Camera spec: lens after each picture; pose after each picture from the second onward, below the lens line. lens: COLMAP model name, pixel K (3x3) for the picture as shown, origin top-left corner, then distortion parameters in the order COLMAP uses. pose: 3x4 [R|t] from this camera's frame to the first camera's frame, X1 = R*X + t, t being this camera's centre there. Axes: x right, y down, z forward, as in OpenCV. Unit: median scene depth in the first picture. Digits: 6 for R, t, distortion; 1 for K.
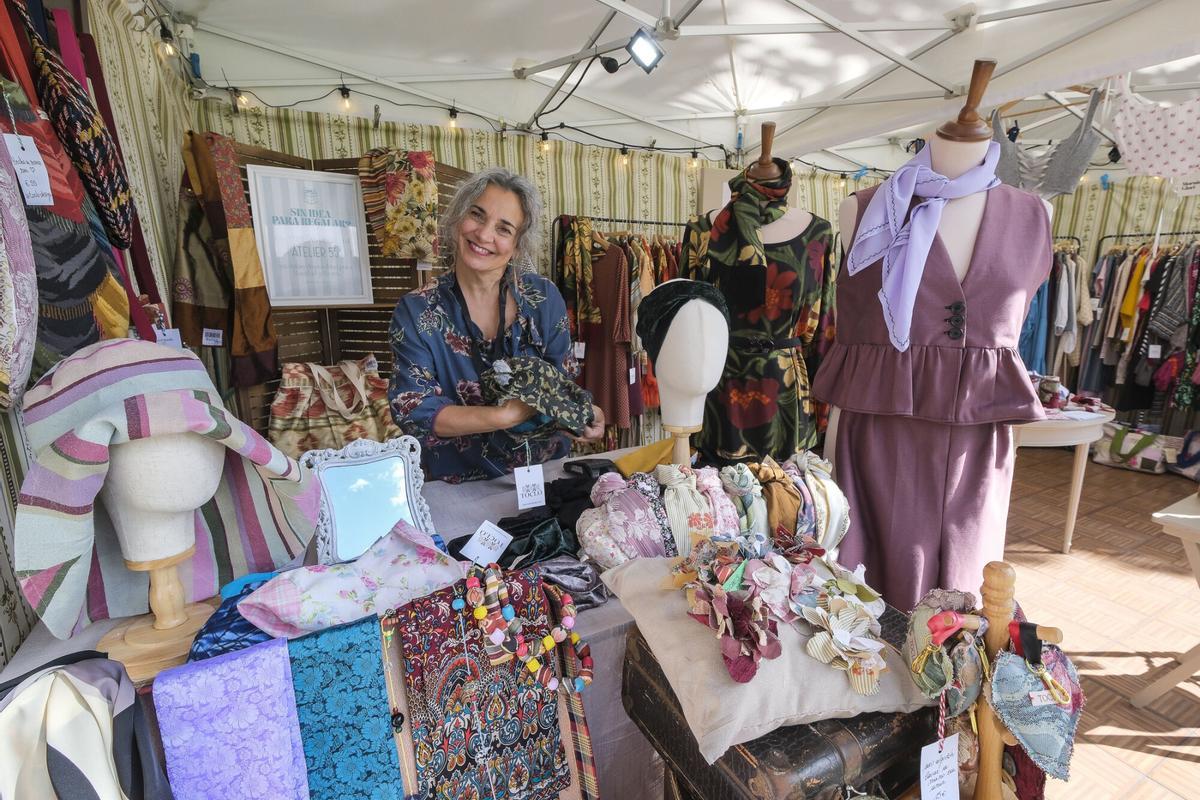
lens RADIAL K [[751.5, 0, 610.7], [0, 751.5, 398.5], [0, 0, 1]] dist [-0.020561, 0.000241]
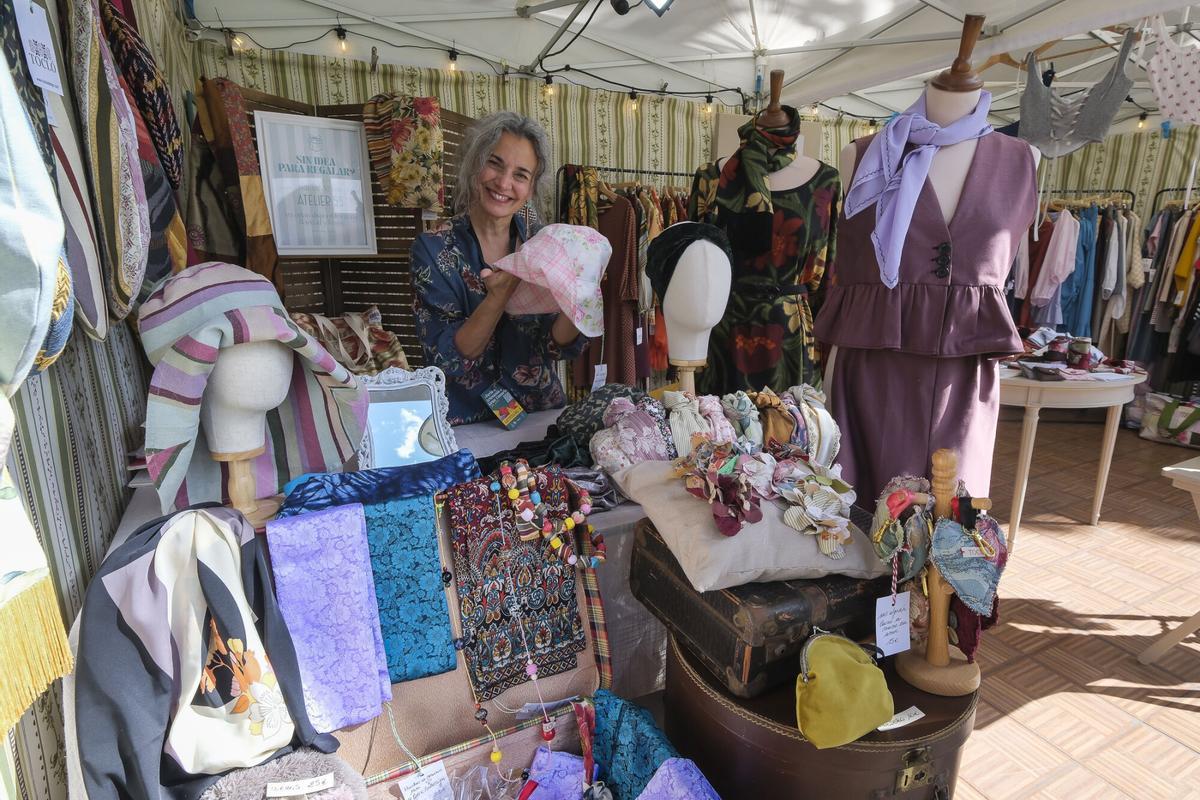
lens RADIAL K [[814.0, 0, 591.6], [0, 814.0, 403.1], [0, 0, 1]] dist [-0.011234, -0.002408]
pose [[0.999547, 0.010277, -0.028286, -0.008182], [-0.009015, 0.998973, 0.044396, 0.048304], [0.028713, -0.044121, 0.998613, -0.171226]]
